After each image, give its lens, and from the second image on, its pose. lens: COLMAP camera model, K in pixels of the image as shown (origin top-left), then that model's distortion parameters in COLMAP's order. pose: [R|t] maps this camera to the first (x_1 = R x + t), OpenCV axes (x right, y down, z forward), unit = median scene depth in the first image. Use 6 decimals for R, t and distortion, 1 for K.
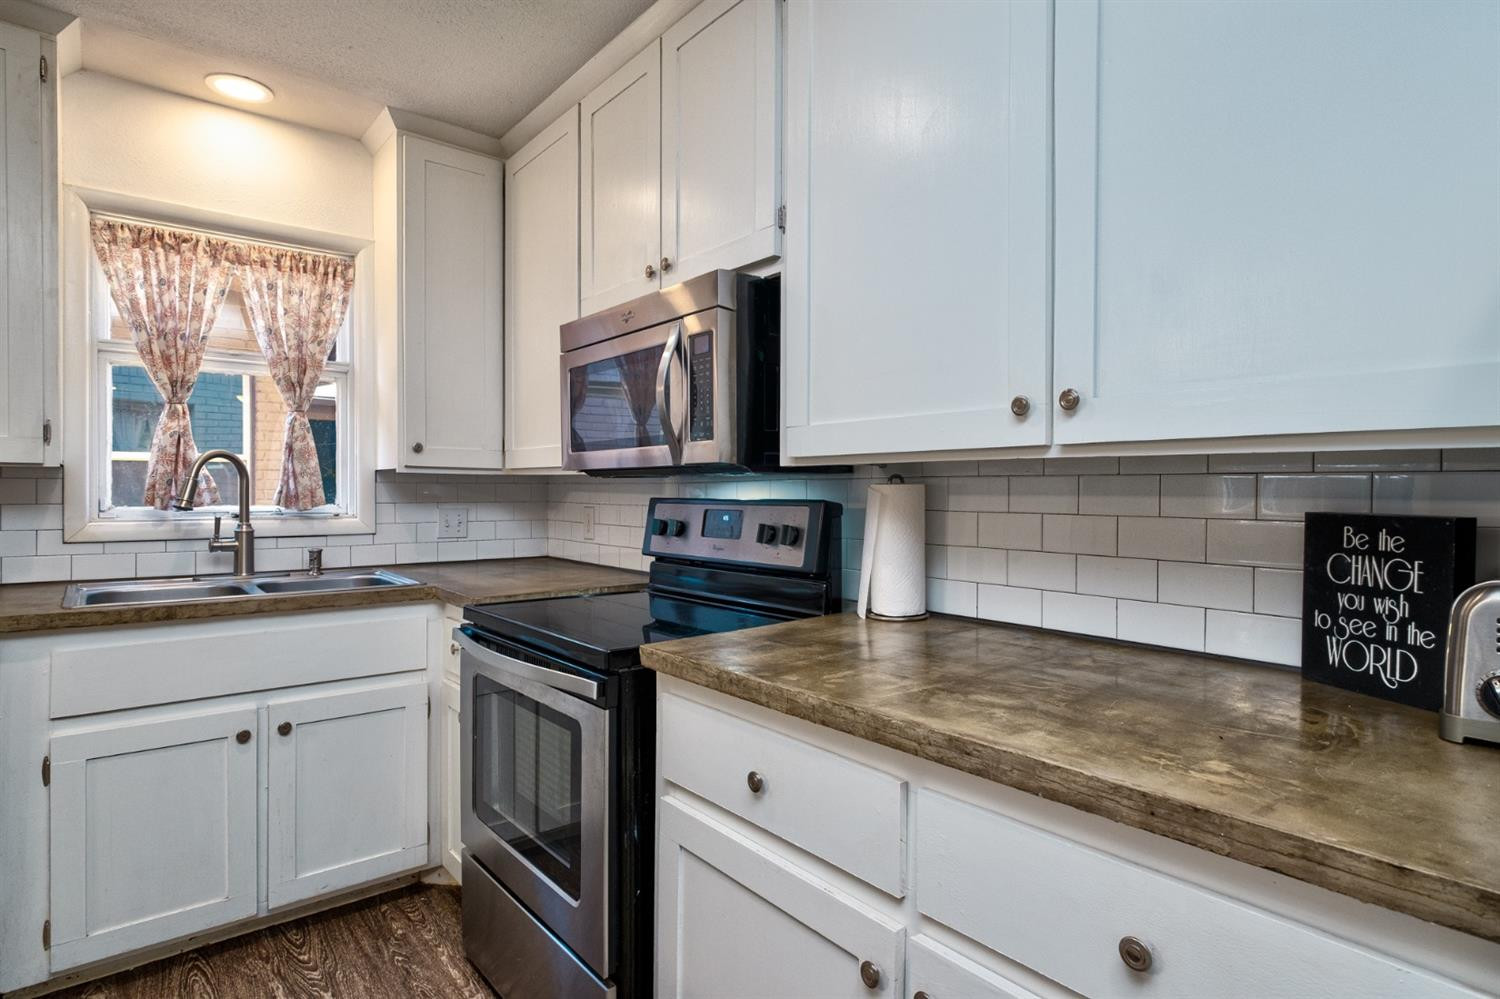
lens RADIAL K [[793.4, 0, 758.5], [0, 793.4, 497.5], [0, 0, 1]] dist [0.001435, -0.000356]
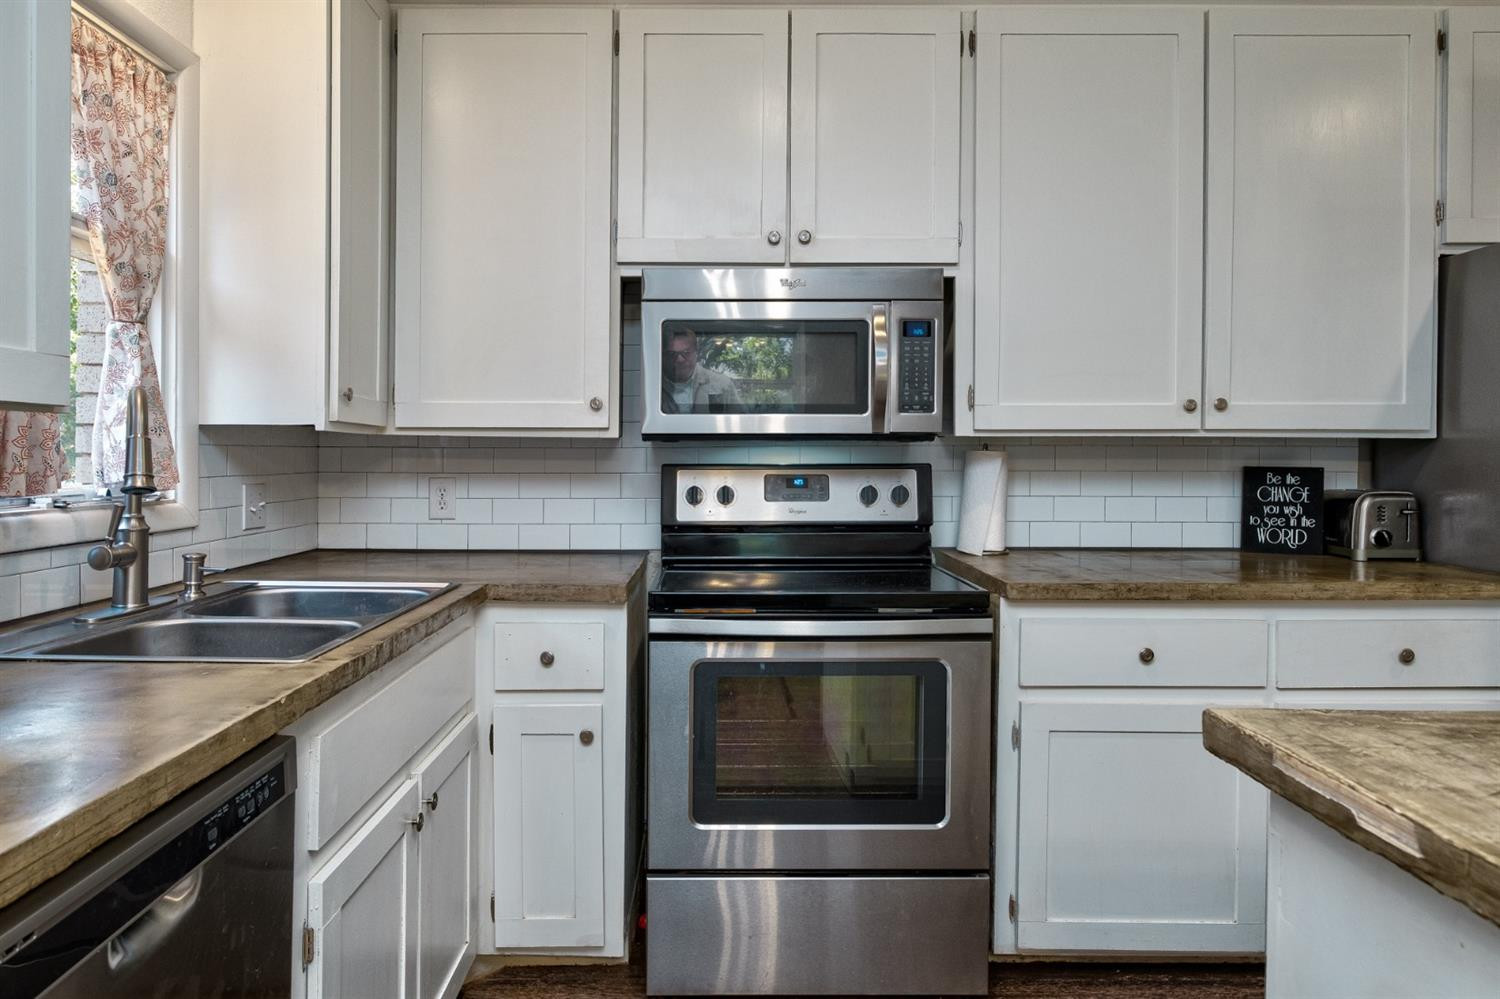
lens RADIAL K [[952.1, 0, 720.0], [0, 952.1, 456.8], [0, 0, 1]] dist [-0.001347, -0.000432]
pose [[0.636788, -0.004924, 0.771023, -1.021211], [0.007505, 0.999972, 0.000187, -0.007788], [-0.771002, 0.005667, 0.636807, 0.267585]]
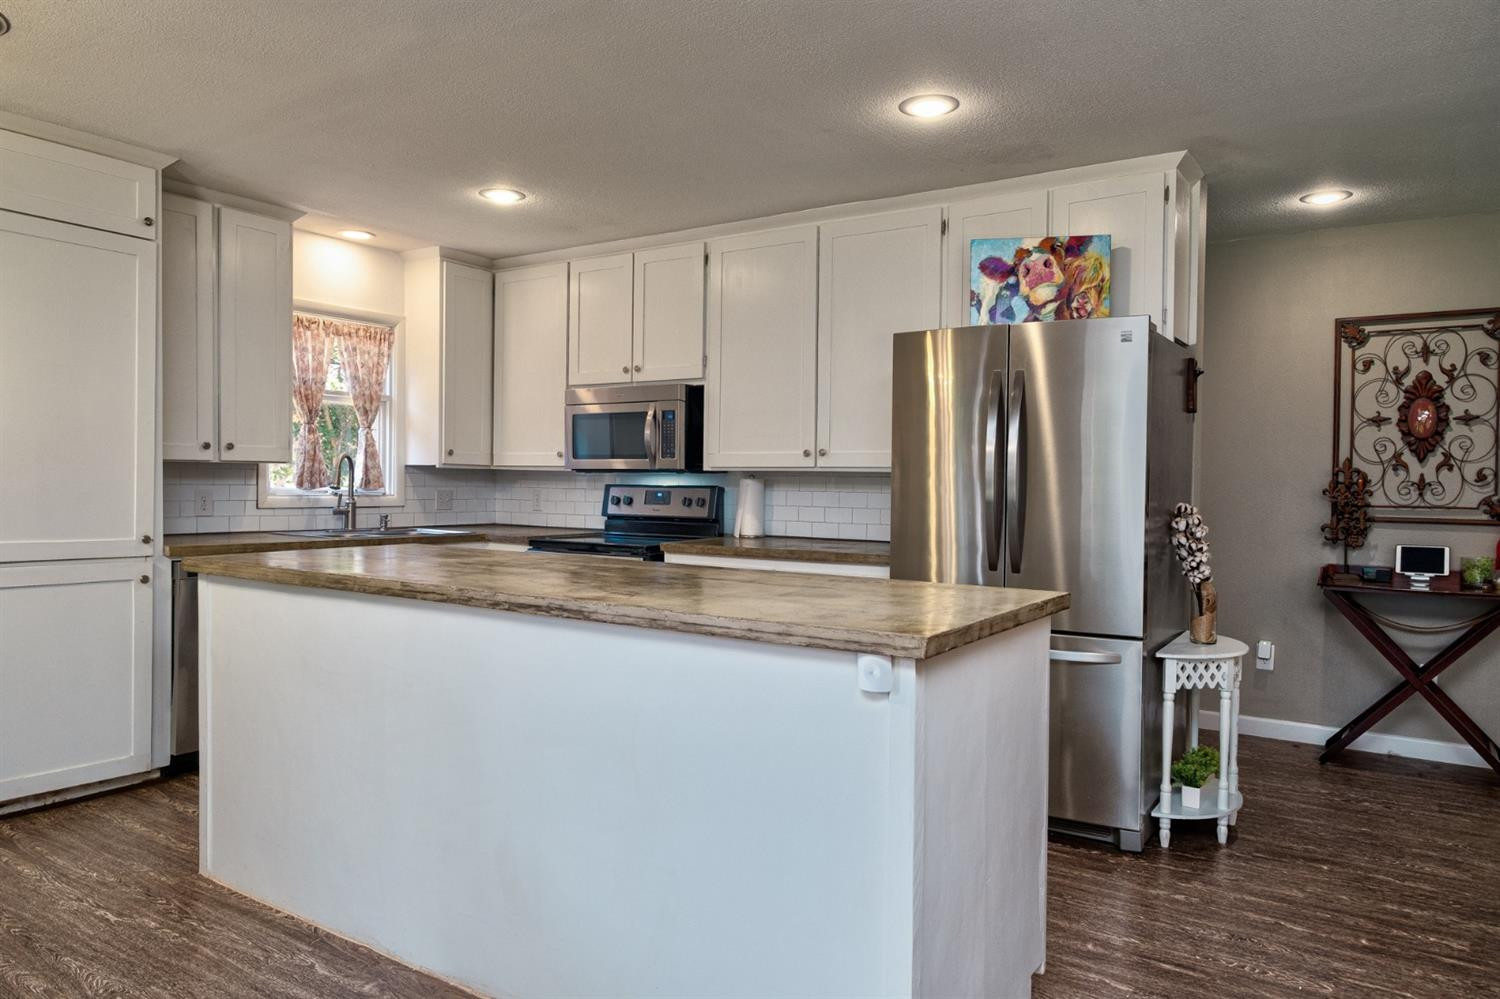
lens RADIAL K [[1000.0, 0, 757.7], [0, 1000.0, 497.9], [0, 0, 1]] dist [0.008212, -0.001285]
pose [[0.954863, 0.005077, 0.297003, -0.518096], [-0.007207, 0.999956, 0.006075, 0.016088], [-0.296959, -0.007941, 0.954857, -1.366086]]
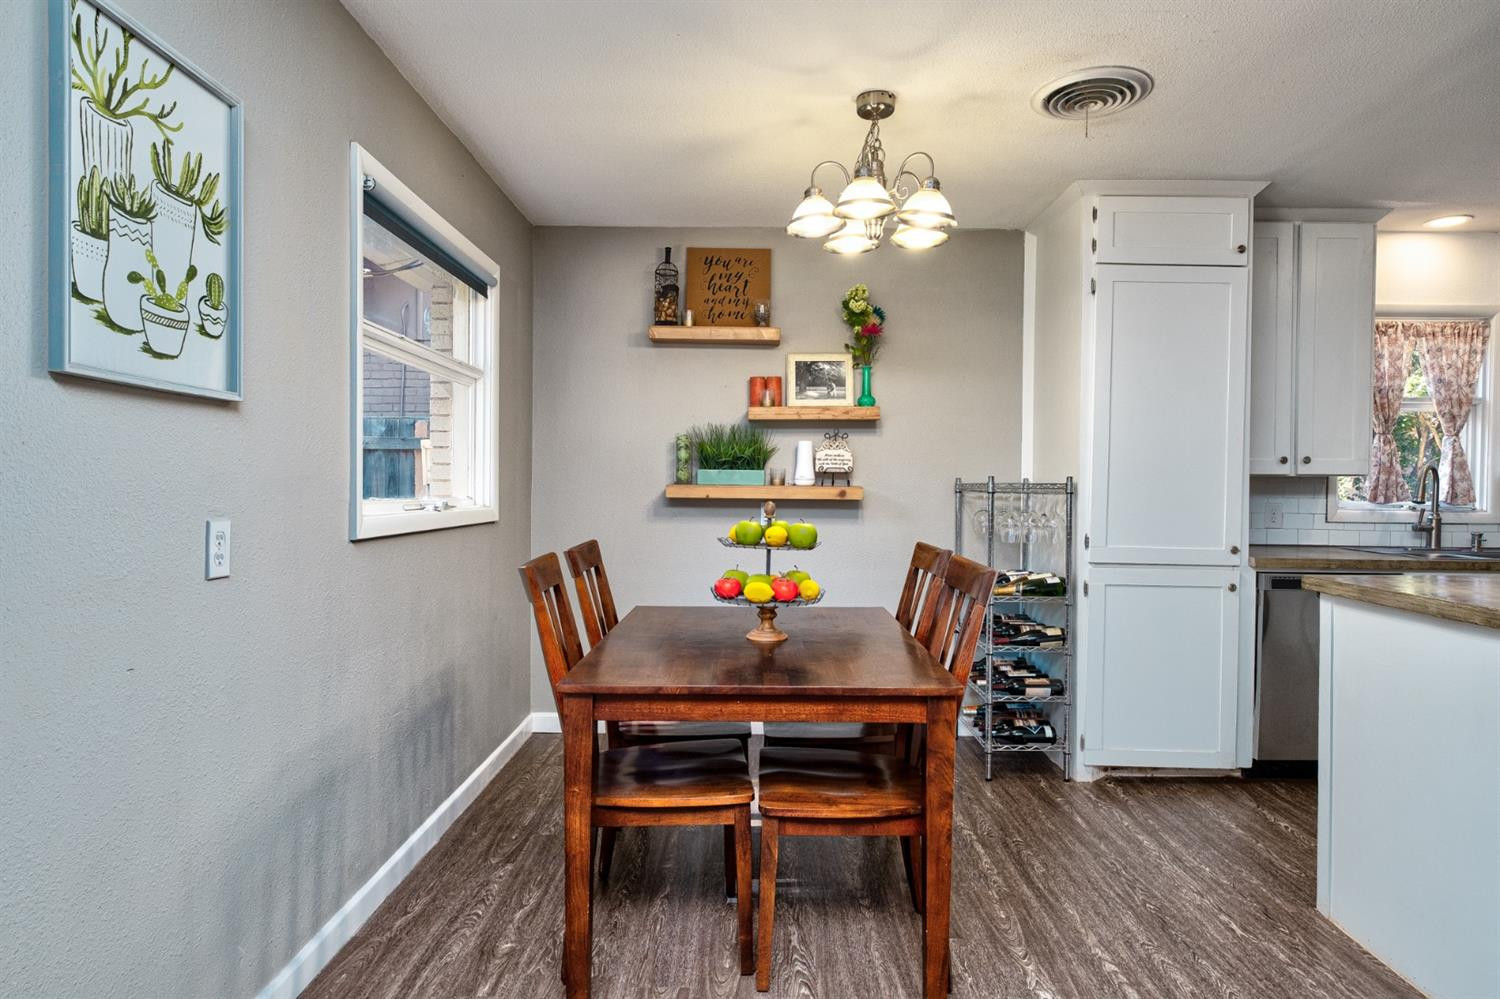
lens RADIAL K [[840.6, 0, 758.3], [0, 840.6, 497.6], [0, 0, 1]] dist [-0.000294, 0.000052]
pose [[0.774685, 0.015878, -0.632148, -0.714336], [-0.015023, 0.999865, 0.006704, 0.013273], [0.632169, 0.004304, 0.774818, -1.140425]]
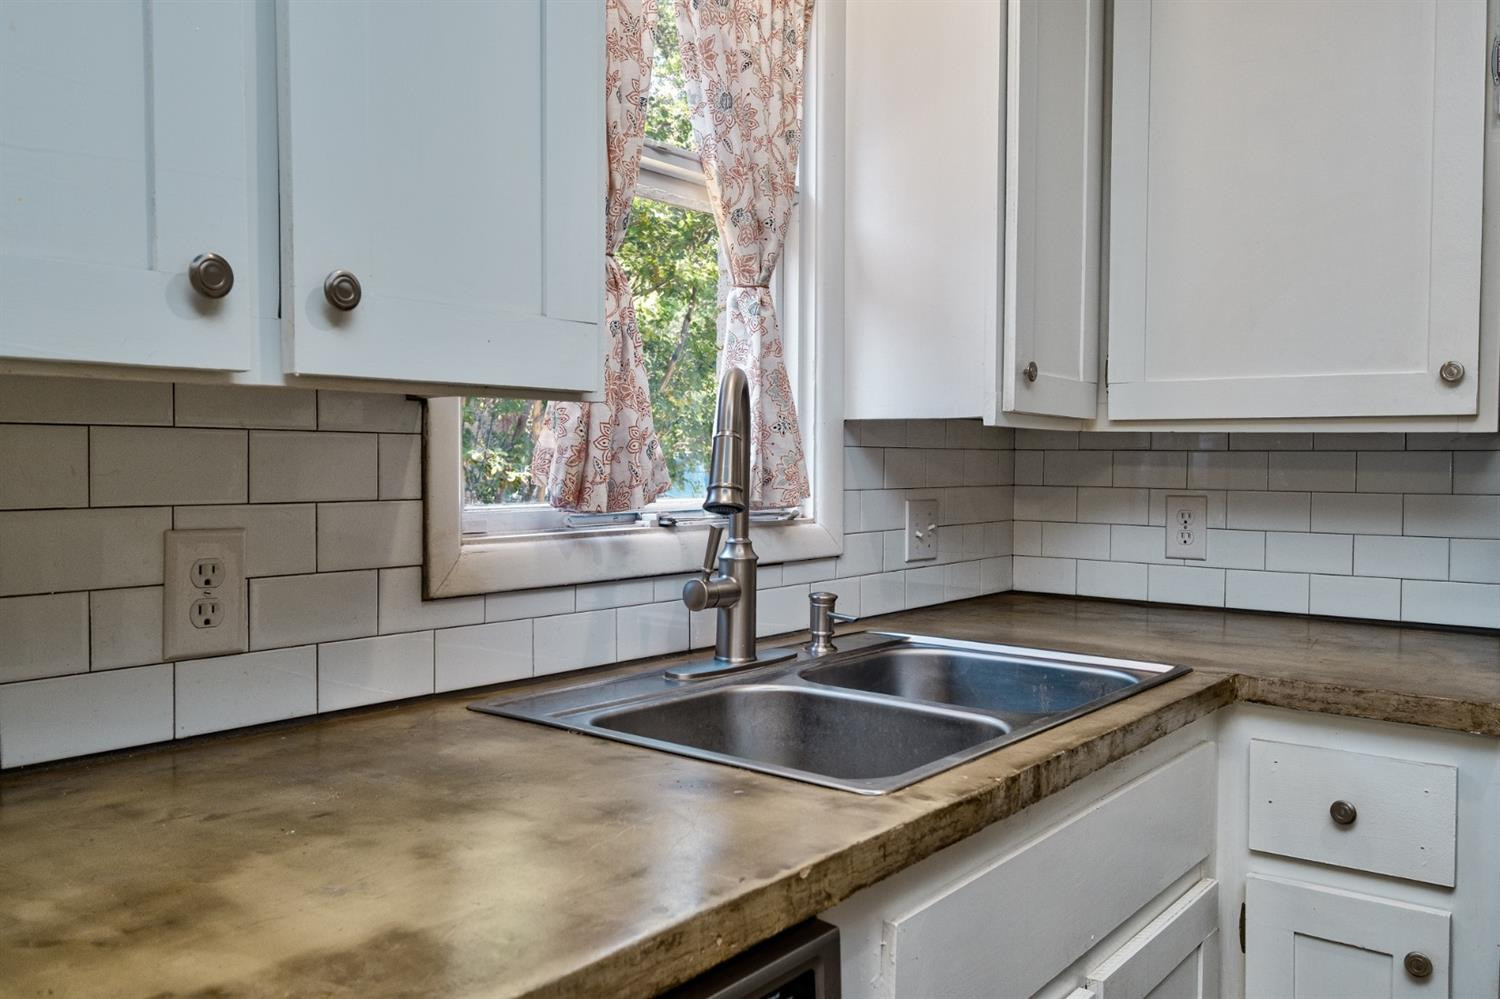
lens RADIAL K [[1209.7, 0, 759.9], [0, 1209.7, 484.2], [0, 0, 1]] dist [-0.001911, 0.010824]
pose [[0.976554, -0.004304, 0.215231, -0.875794], [0.001551, 0.999915, 0.012958, -0.007491], [-0.215269, -0.012321, 0.976477, 0.401210]]
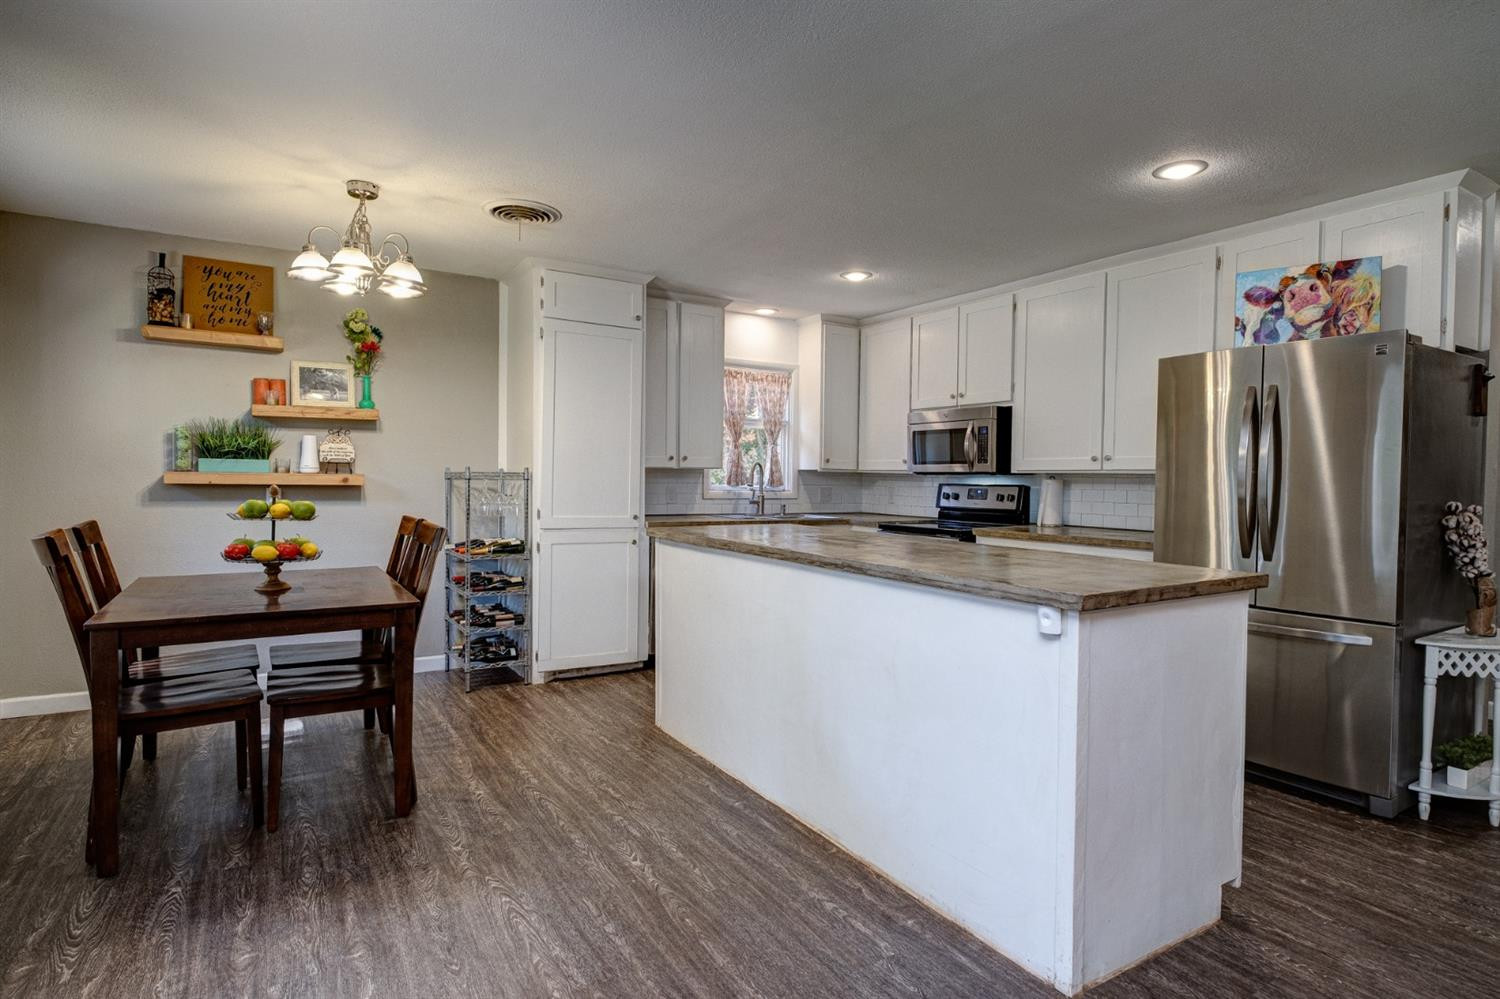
lens RADIAL K [[793.4, 0, 758.5], [0, 793.4, 497.5], [0, 0, 1]] dist [0.001435, -0.000356]
pose [[0.992025, 0.014083, -0.125248, -0.402154], [-0.012475, 0.999830, 0.013608, 0.017861], [0.125418, -0.011937, 0.992032, -1.526712]]
